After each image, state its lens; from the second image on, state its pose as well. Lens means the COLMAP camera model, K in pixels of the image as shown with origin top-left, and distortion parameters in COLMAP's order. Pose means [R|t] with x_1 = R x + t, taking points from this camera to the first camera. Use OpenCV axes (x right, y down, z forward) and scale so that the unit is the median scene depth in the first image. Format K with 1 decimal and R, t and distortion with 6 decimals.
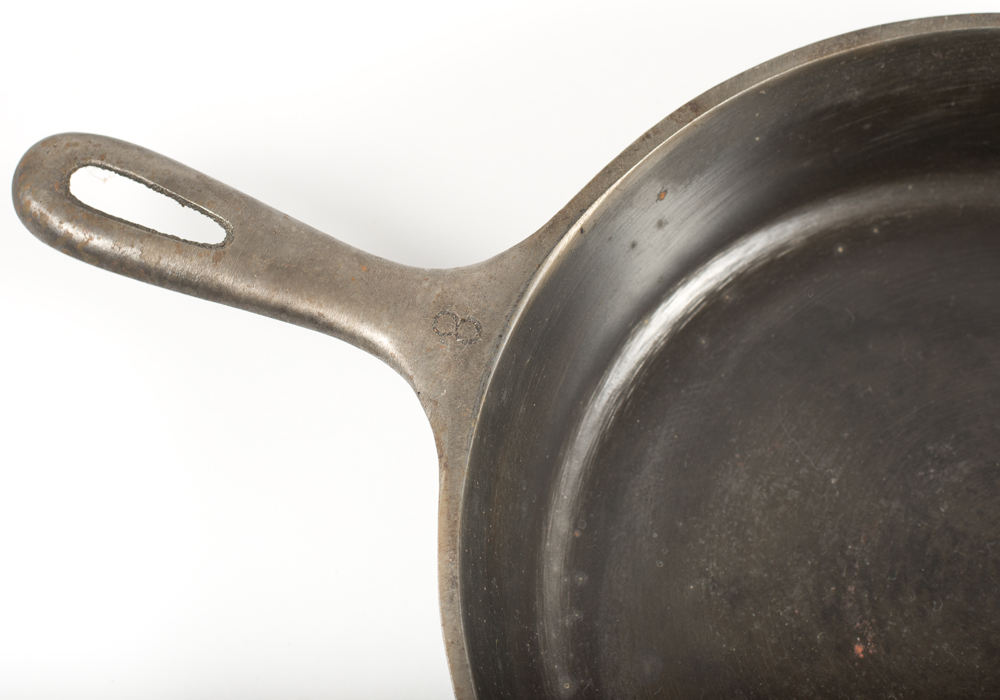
lens RADIAL K [[2609.3, 0, 498.2], [0, 2609.3, 351.0], [0, 0, 1]] dist [-0.095834, 0.000000]
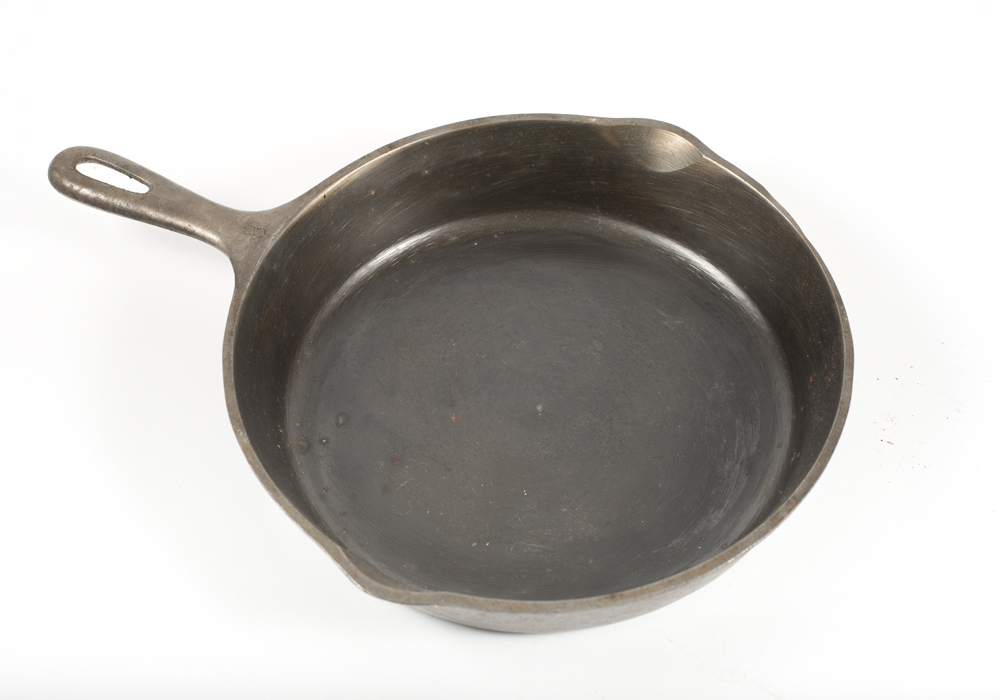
lens RADIAL K [[2609.3, 0, 501.4], [0, 2609.3, 349.8], [0, 0, 1]] dist [-0.095834, 0.000000]
pose [[0.993462, 0.045205, -0.104834, 0.369690], [-0.077098, 0.942899, -0.324032, 0.679403], [0.084200, 0.329996, 0.940220, -0.795174]]
